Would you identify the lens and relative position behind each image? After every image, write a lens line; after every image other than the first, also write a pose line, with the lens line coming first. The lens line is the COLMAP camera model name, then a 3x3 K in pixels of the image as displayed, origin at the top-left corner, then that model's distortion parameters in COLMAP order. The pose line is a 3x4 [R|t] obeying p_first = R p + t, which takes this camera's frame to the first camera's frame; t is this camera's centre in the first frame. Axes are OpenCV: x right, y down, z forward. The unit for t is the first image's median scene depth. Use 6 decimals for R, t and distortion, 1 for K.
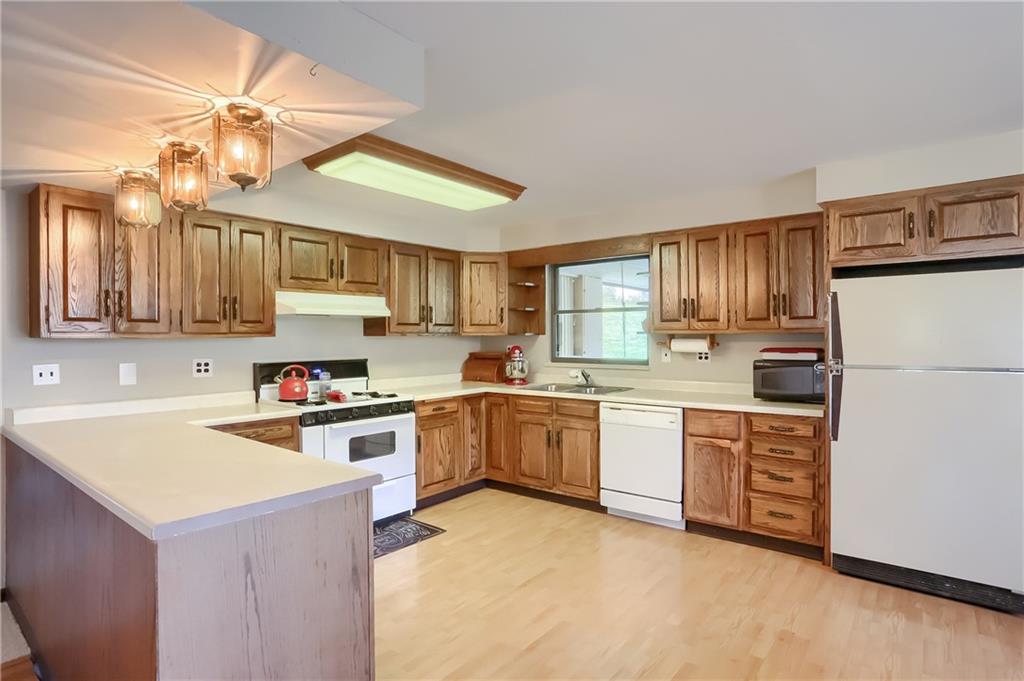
lens RADIAL K [[532.8, 0, 514.5], [0, 532.8, 335.9], [0, 0, 1]] dist [-0.017950, 0.008180]
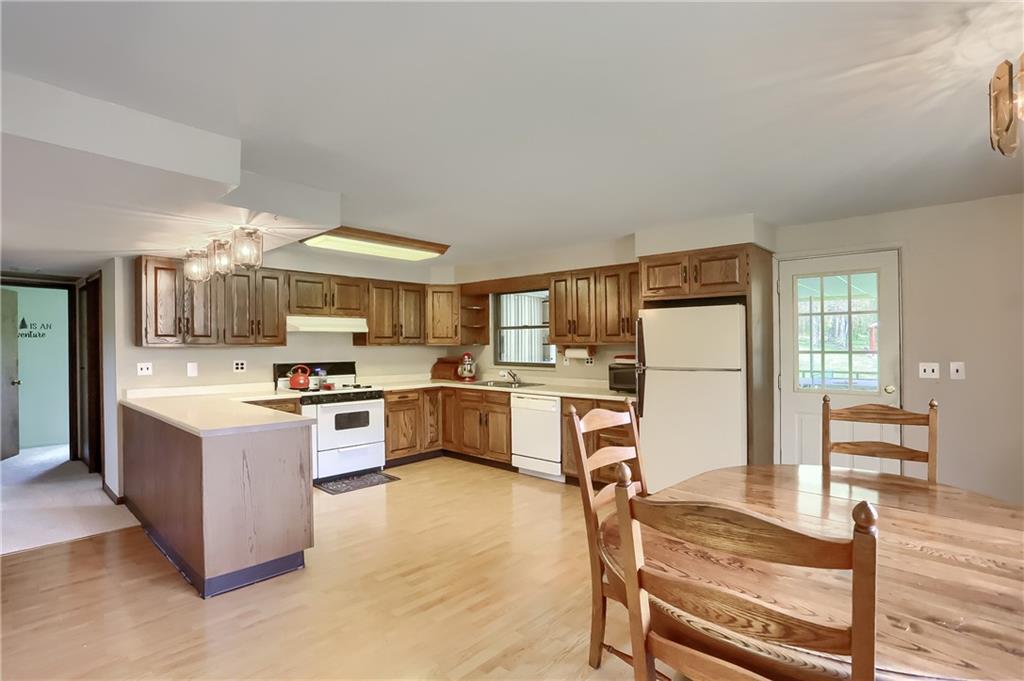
lens RADIAL K [[507.0, 0, 512.5], [0, 507.0, 347.5], [0, 0, 1]] dist [-0.000529, -0.001960]
pose [[0.997262, 0.004070, -0.073840, 0.292359], [-0.003563, 0.999969, 0.006984, -0.006773], [0.073866, -0.006702, 0.997246, -0.384163]]
